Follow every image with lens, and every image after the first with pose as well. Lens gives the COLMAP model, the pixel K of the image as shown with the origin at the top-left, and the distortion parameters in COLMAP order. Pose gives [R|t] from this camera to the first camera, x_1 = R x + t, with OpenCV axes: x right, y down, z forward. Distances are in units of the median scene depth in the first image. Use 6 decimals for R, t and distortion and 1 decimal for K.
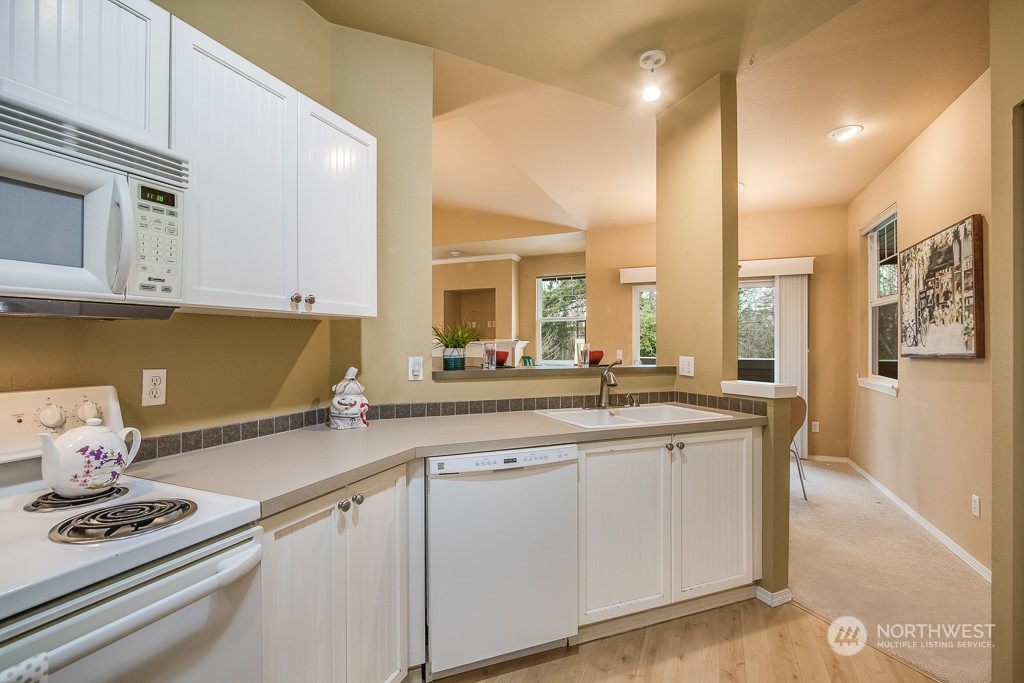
lens RADIAL K [[472.3, 0, 472.2], [0, 472.3, 340.9], [0, 0, 1]] dist [-0.014438, -0.000330]
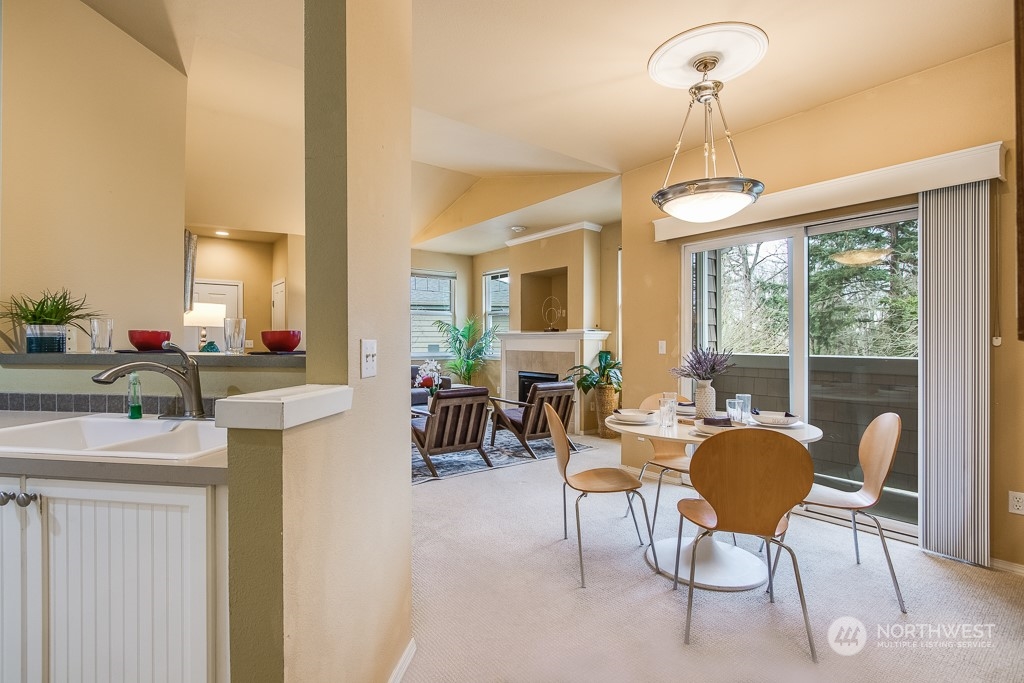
lens RADIAL K [[472.3, 0, 480.4], [0, 472.3, 338.2], [0, 0, 1]] dist [-0.014438, -0.000330]
pose [[0.880001, 0.000201, -0.474972, 1.127495], [-0.000374, 1.000000, -0.000268, 0.044376], [0.474972, 0.000414, 0.880001, 0.785645]]
